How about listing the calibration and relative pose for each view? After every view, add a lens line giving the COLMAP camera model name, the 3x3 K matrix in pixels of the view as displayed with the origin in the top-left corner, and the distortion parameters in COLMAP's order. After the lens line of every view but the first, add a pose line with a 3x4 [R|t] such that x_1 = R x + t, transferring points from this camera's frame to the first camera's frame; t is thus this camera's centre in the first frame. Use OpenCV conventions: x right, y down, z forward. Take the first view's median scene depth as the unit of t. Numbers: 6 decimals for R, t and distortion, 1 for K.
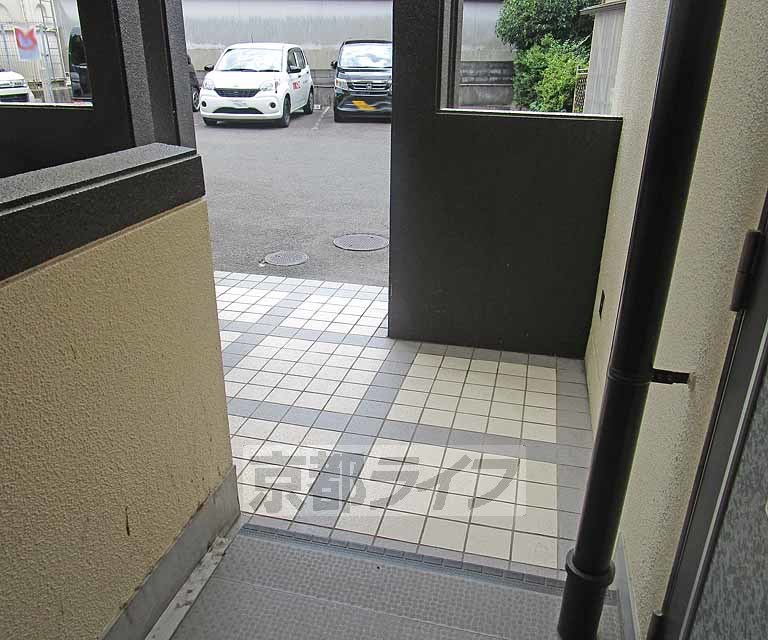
lens RADIAL K [[610.6, 0, 381.3], [0, 610.6, 321.0], [0, 0, 1]] dist [-0.009088, -0.000256]
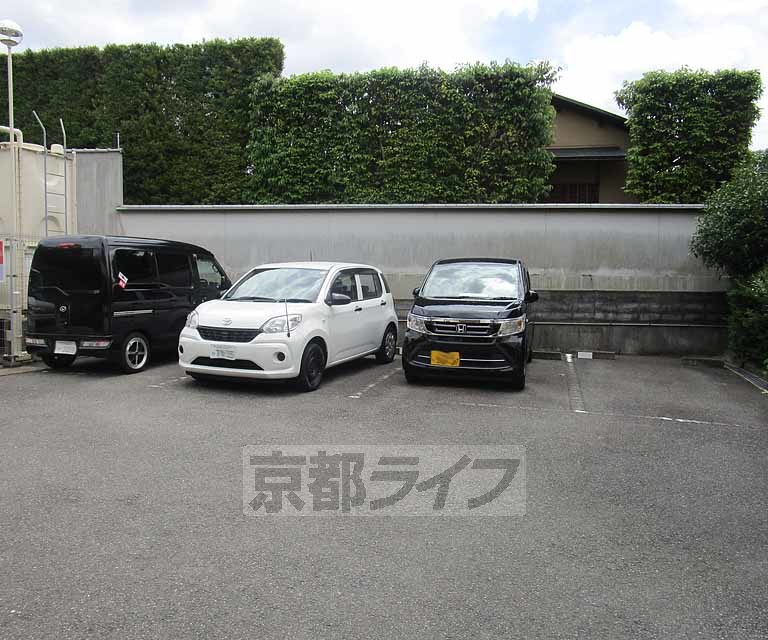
lens RADIAL K [[610.6, 0, 383.5], [0, 610.6, 317.6], [0, 0, 1]] dist [-0.009088, -0.000256]
pose [[0.958171, 0.023258, -0.285250, 0.074027], [-0.122159, 0.934575, -0.334137, -0.188748], [0.258816, 0.355006, 0.898323, 0.448782]]
